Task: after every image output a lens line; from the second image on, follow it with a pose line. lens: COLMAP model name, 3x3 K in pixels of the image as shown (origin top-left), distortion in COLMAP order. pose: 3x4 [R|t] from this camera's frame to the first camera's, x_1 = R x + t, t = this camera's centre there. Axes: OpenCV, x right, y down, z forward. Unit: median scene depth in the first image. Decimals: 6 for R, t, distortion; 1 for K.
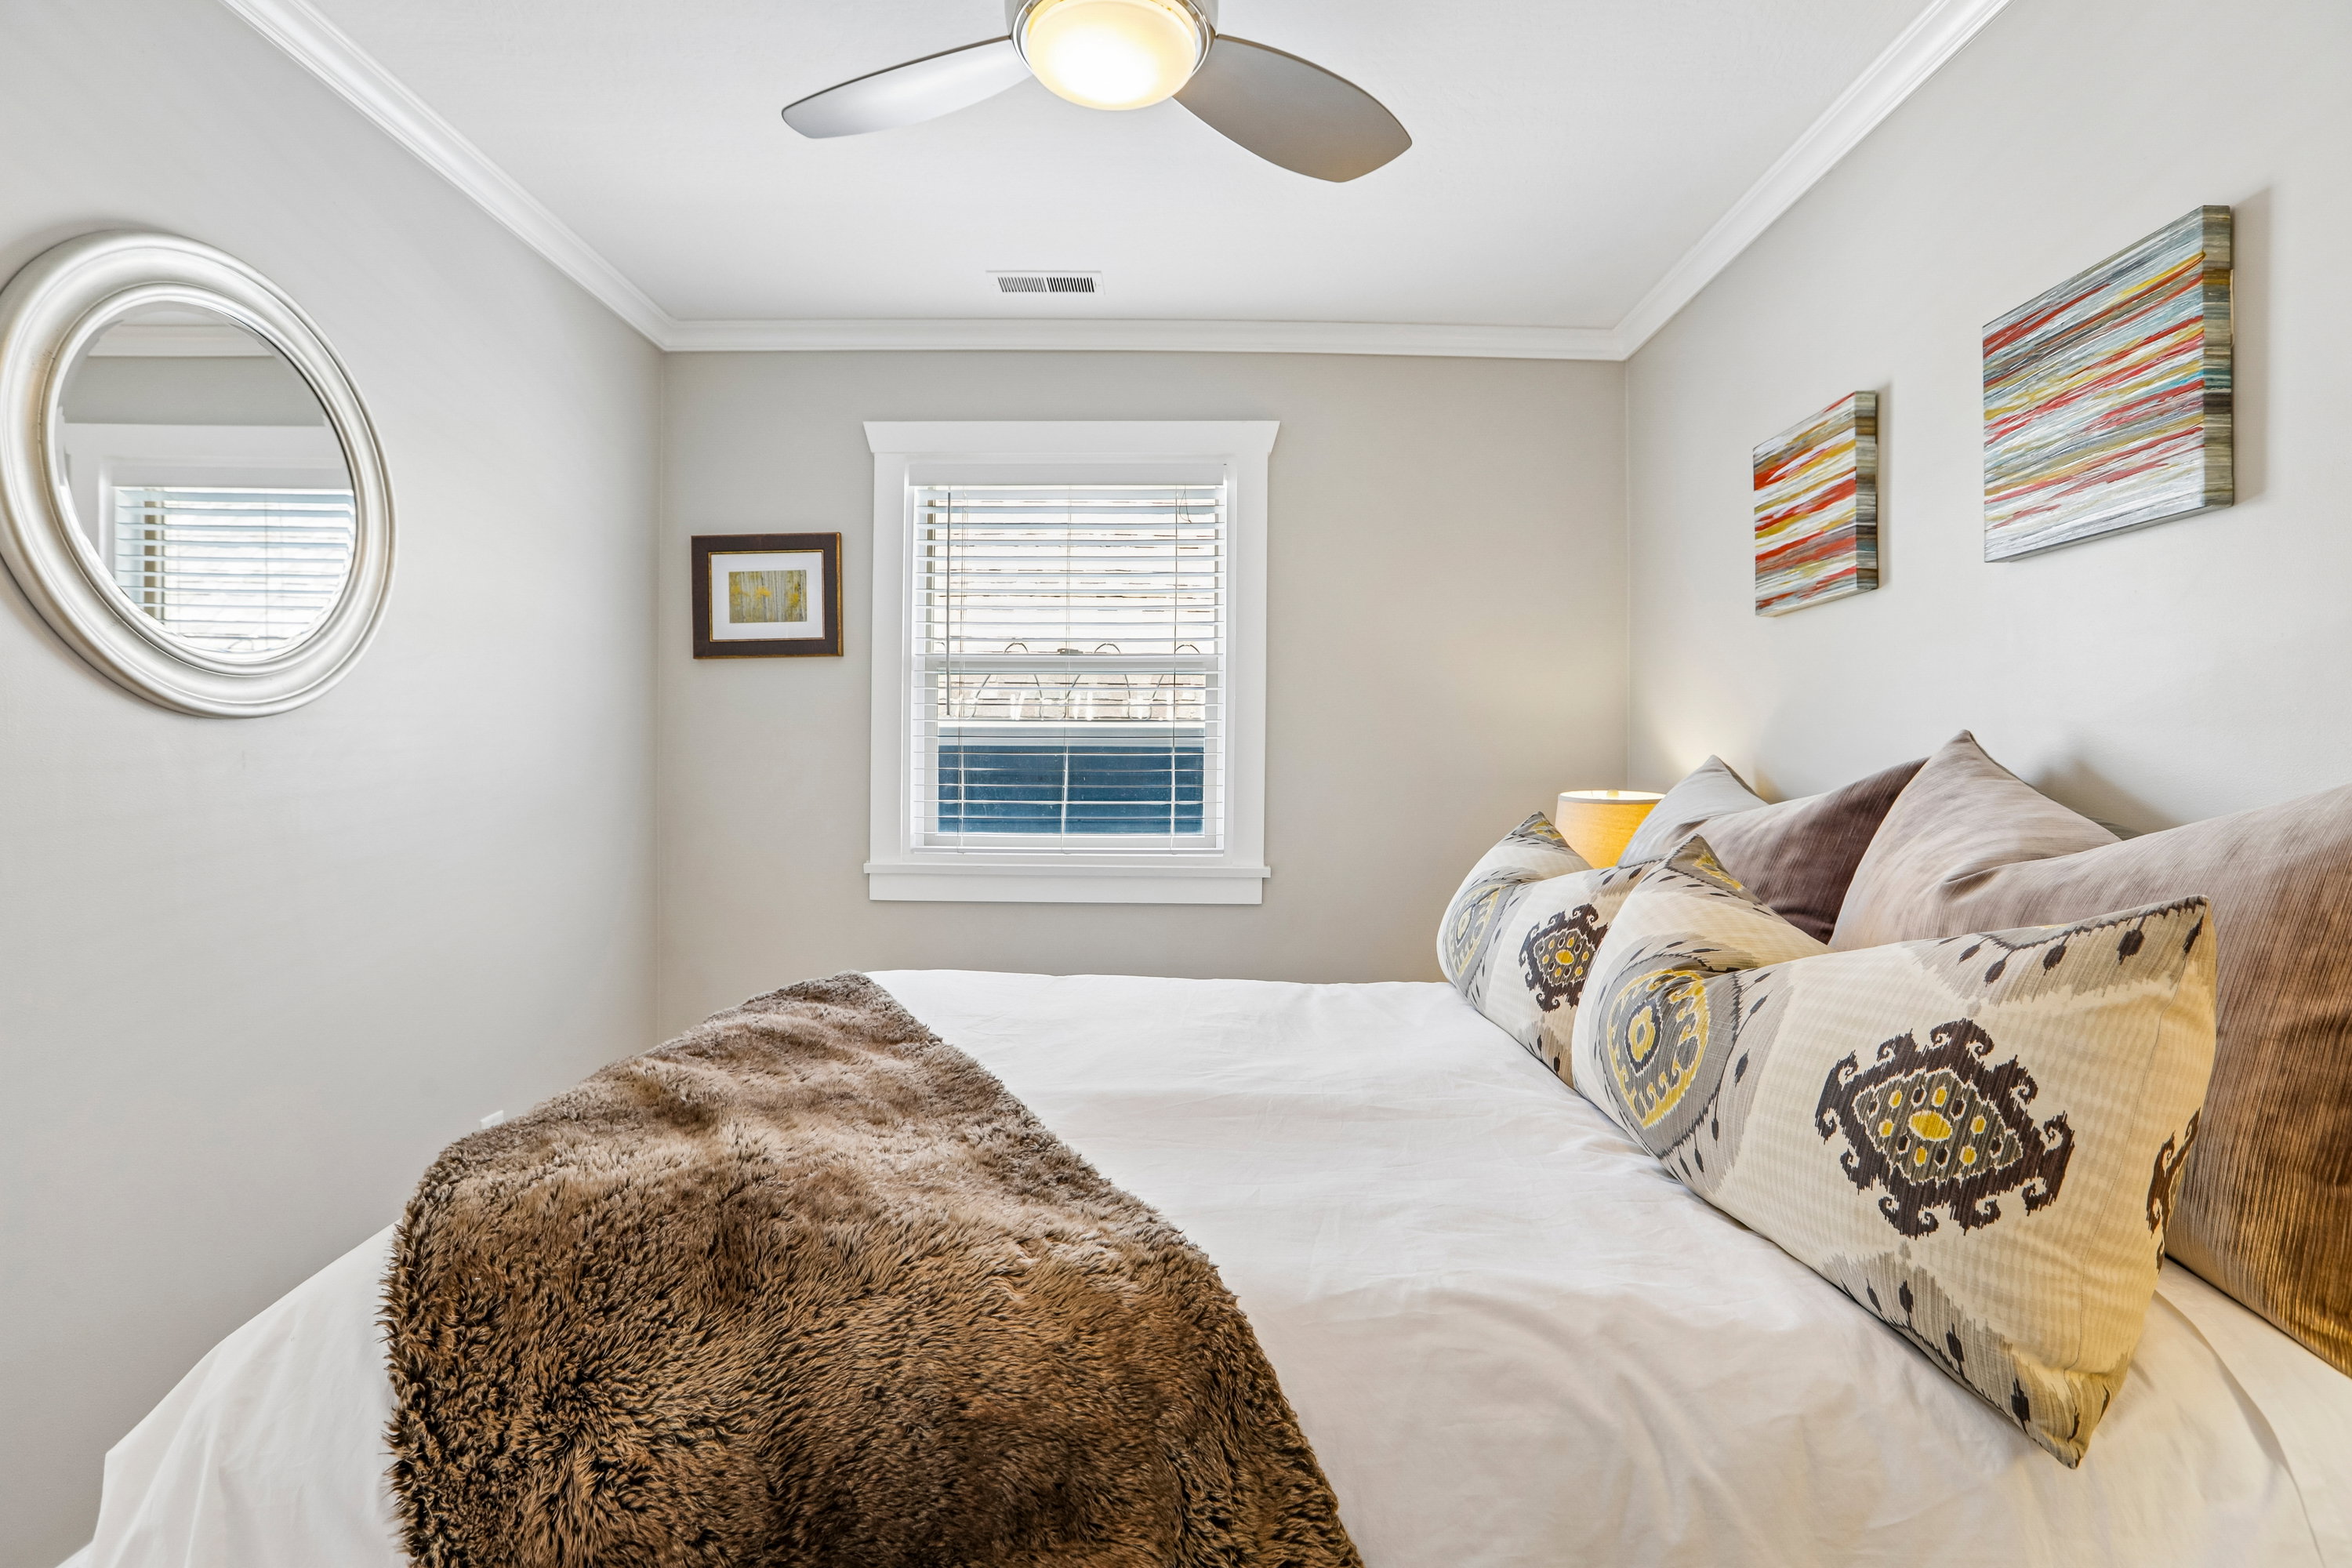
lens RADIAL K [[1112.3, 0, 1169.8], [0, 1112.3, 812.7], [0, 0, 1]] dist [-0.035719, 0.008761]
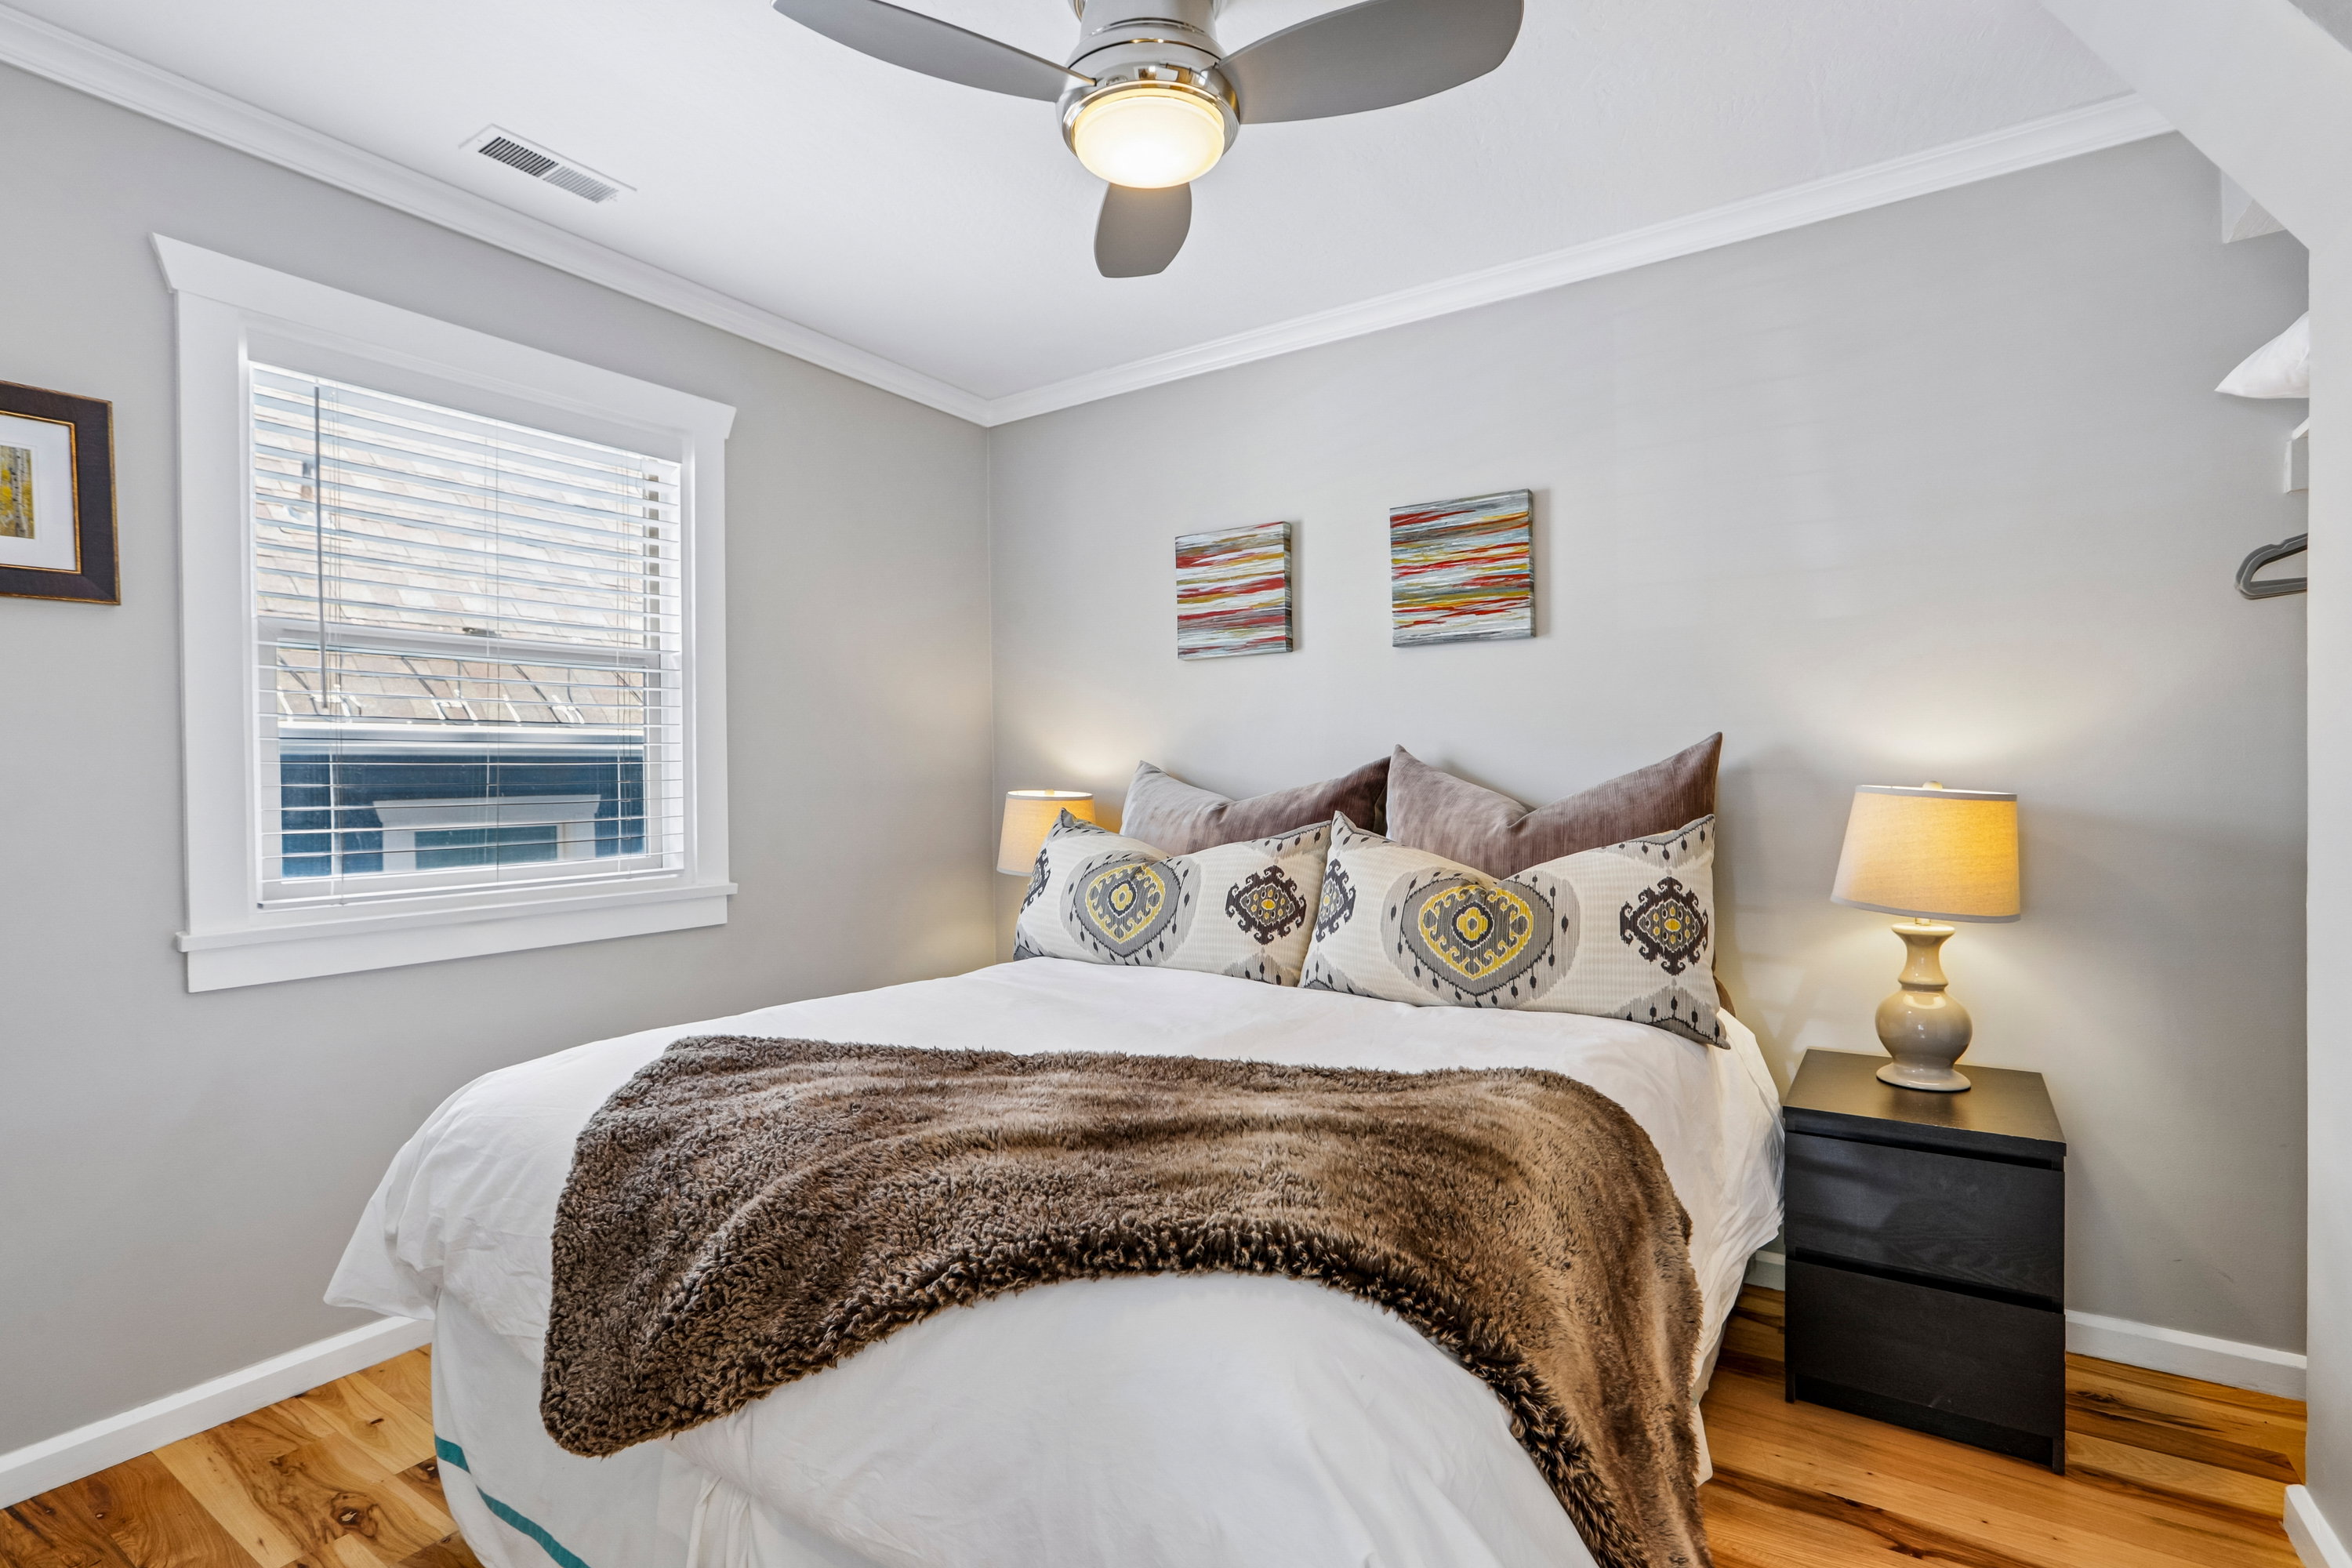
lens RADIAL K [[1124.5, 0, 1198.8], [0, 1124.5, 841.5], [0, 0, 1]] dist [-0.045157, 0.016421]
pose [[0.535731, -0.061615, 0.842138, -0.510612], [0.047526, 0.997953, 0.042781, -0.007888], [-0.843050, 0.017105, 0.537563, 0.175160]]
